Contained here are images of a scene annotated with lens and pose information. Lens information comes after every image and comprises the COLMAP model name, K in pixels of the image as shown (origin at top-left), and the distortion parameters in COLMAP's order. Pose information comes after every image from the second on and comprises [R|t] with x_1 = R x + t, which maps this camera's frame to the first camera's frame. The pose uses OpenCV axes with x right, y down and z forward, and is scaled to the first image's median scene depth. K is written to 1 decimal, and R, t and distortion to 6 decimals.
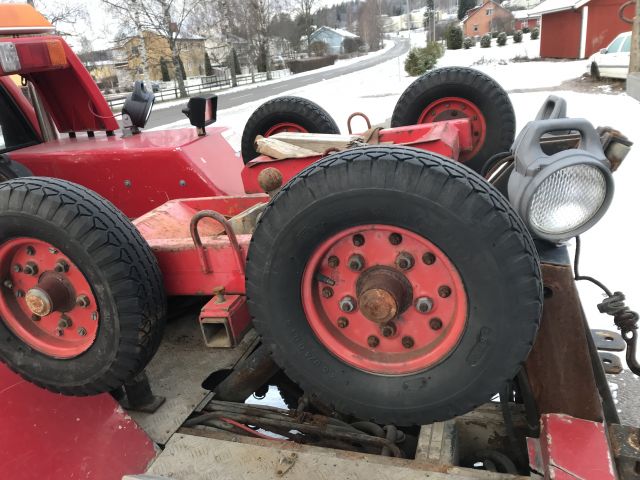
lens RADIAL K [[523.9, 0, 320.8], [0, 523.9, 236.2], [0, 0, 1]] dist [0.057099, -0.062438]
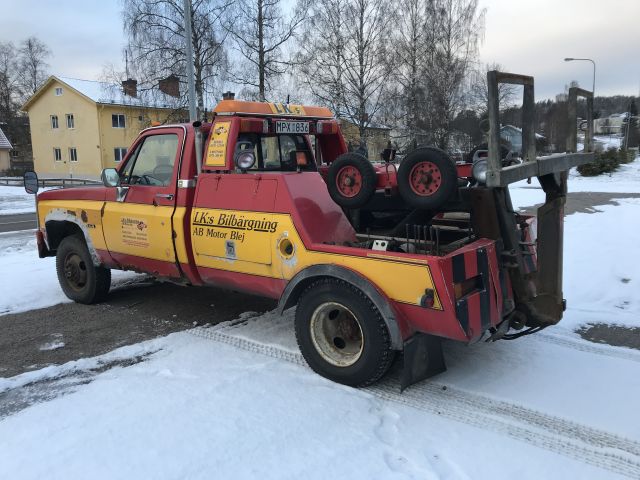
lens RADIAL K [[523.9, 0, 322.5], [0, 523.9, 244.7], [0, 0, 1]] dist [0.057099, -0.062438]
pose [[0.944371, 0.135831, -0.299522, 0.009391], [-0.177372, 0.977278, -0.116051, 0.017960], [0.276953, 0.162722, 0.947005, -0.046184]]
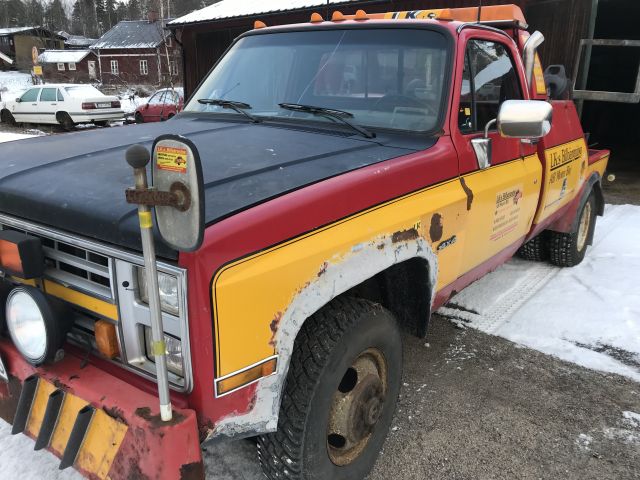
lens RADIAL K [[523.9, 0, 318.7], [0, 523.9, 238.4], [0, 0, 1]] dist [0.057099, -0.062438]
pose [[0.326173, -0.165102, 0.930780, -0.094880], [0.270836, 0.959674, 0.075319, 0.005542], [-0.905682, 0.227522, 0.357736, 0.022997]]
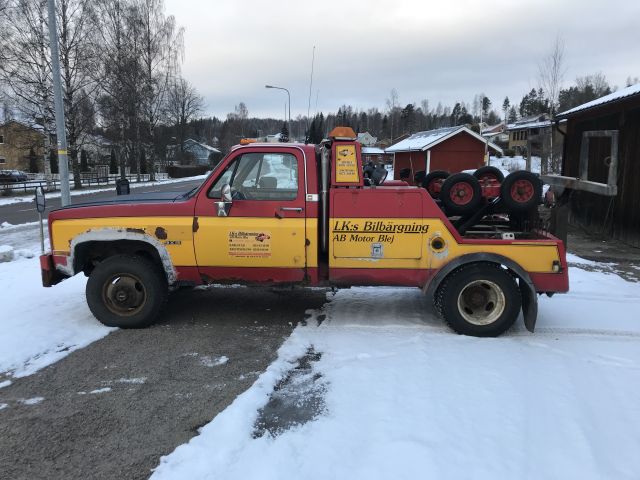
lens RADIAL K [[523.9, 0, 322.6], [0, 523.9, 241.1], [0, 0, 1]] dist [0.057099, -0.062438]
pose [[0.958026, 0.062771, 0.279724, -0.056625], [-0.005789, 0.979771, -0.200039, 0.028516], [-0.286622, 0.190023, 0.939010, -0.061581]]
